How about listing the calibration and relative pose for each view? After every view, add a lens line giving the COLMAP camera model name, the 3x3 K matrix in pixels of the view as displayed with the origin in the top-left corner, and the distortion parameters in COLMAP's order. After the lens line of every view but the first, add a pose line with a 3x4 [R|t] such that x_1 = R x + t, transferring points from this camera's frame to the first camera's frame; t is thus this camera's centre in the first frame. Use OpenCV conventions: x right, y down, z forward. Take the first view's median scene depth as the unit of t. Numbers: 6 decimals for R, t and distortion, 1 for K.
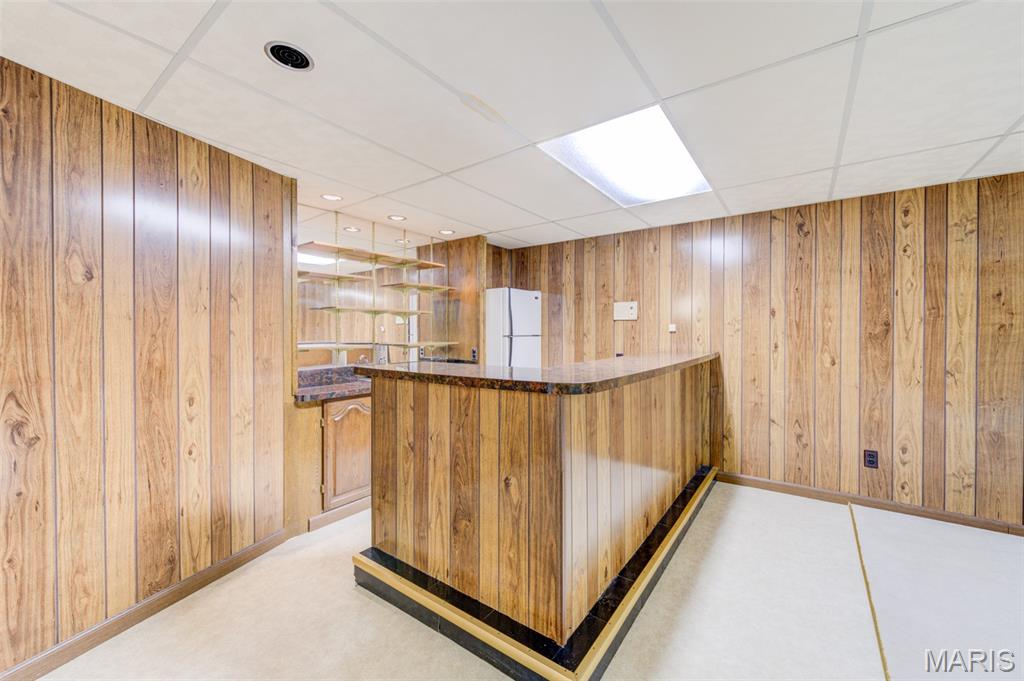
lens RADIAL K [[403.5, 0, 515.2], [0, 403.5, 334.7], [0, 0, 1]] dist [0.006339, -0.001451]
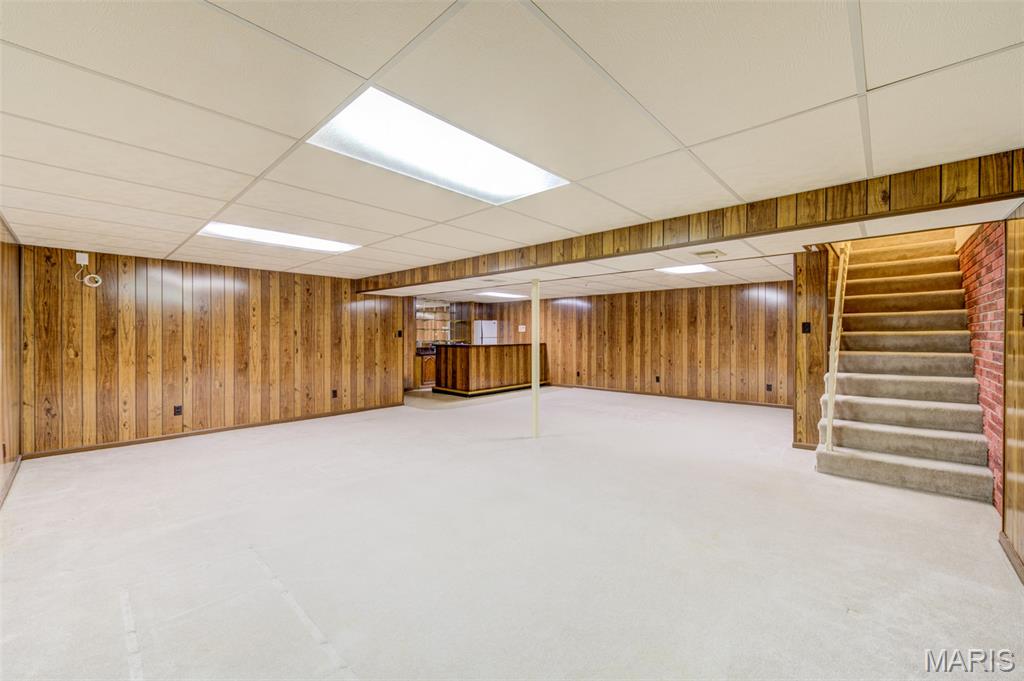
lens RADIAL K [[403.5, 0, 509.4], [0, 403.5, 335.5], [0, 0, 1]] dist [0.006339, -0.001451]
pose [[0.991505, 0.001991, -0.130055, 0.673732], [-0.002484, 0.999990, -0.003632, -0.002259], [0.130046, 0.003924, 0.991500, -2.172621]]
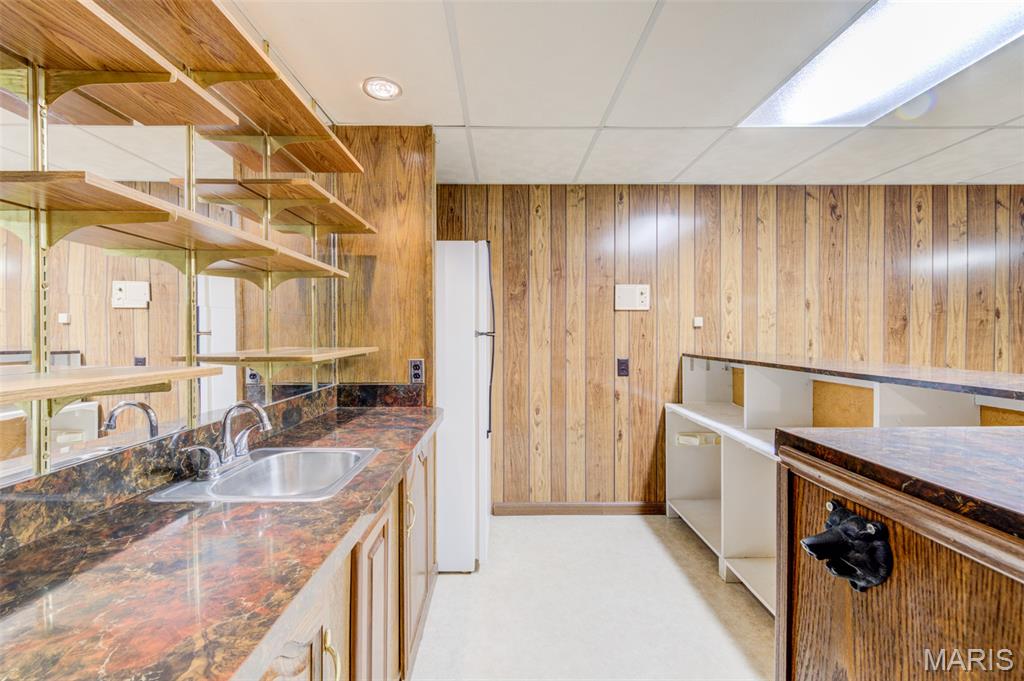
lens RADIAL K [[403.5, 0, 530.5], [0, 403.5, 334.3], [0, 0, 1]] dist [0.006339, -0.001451]
pose [[0.802710, -0.003858, 0.596357, -0.351840], [0.005618, 0.999984, -0.001093, 0.006165], [-0.596343, 0.004228, 0.802719, 0.667174]]
